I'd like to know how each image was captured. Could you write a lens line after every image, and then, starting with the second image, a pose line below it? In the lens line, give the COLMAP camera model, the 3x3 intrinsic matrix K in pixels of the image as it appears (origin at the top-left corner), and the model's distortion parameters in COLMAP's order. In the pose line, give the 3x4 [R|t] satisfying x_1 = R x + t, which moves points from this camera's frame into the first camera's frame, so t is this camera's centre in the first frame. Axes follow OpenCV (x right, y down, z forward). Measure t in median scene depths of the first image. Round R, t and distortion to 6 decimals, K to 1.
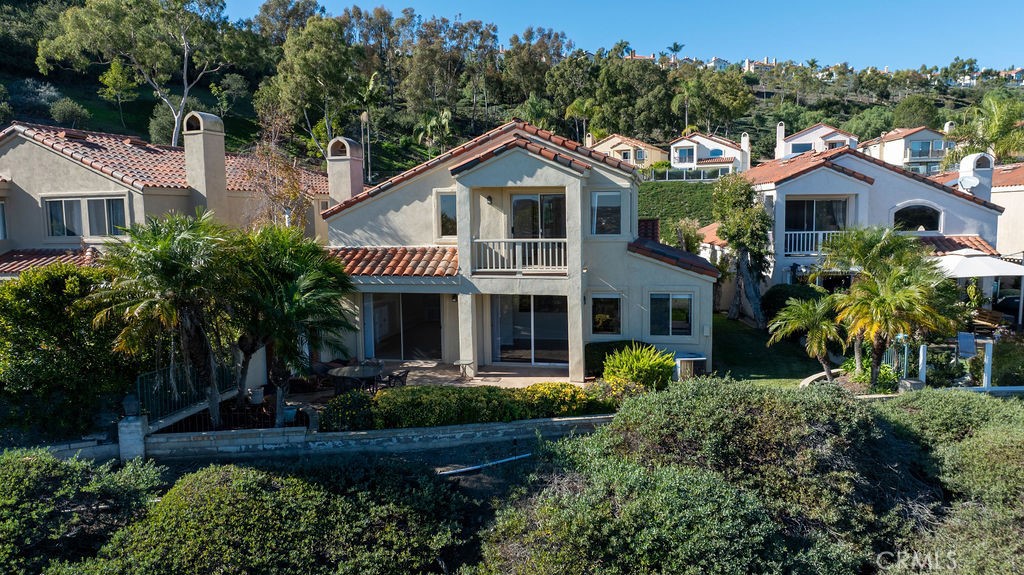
lens RADIAL K [[721.0, 0, 512.1], [0, 721.0, 291.2], [0, 0, 1]] dist [-0.033658, 0.031449]
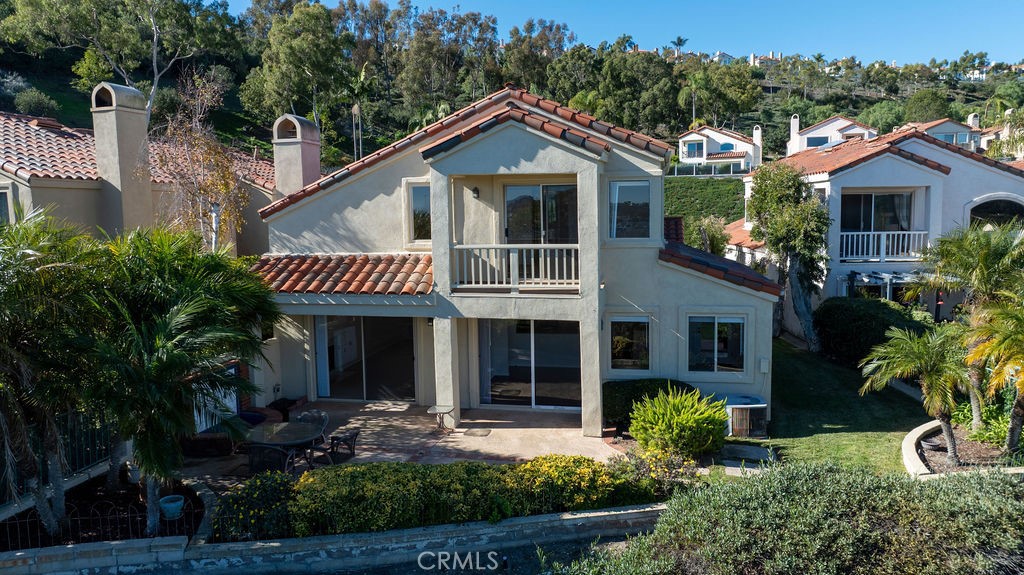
lens RADIAL K [[721.0, 0, 512.4], [0, 721.0, 285.5], [0, 0, 1]] dist [-0.033658, 0.031449]
pose [[0.999997, -0.001879, -0.001462, 0.007084], [0.001872, 0.999985, -0.005057, -0.021763], [0.001471, 0.005054, 0.999986, 0.210302]]
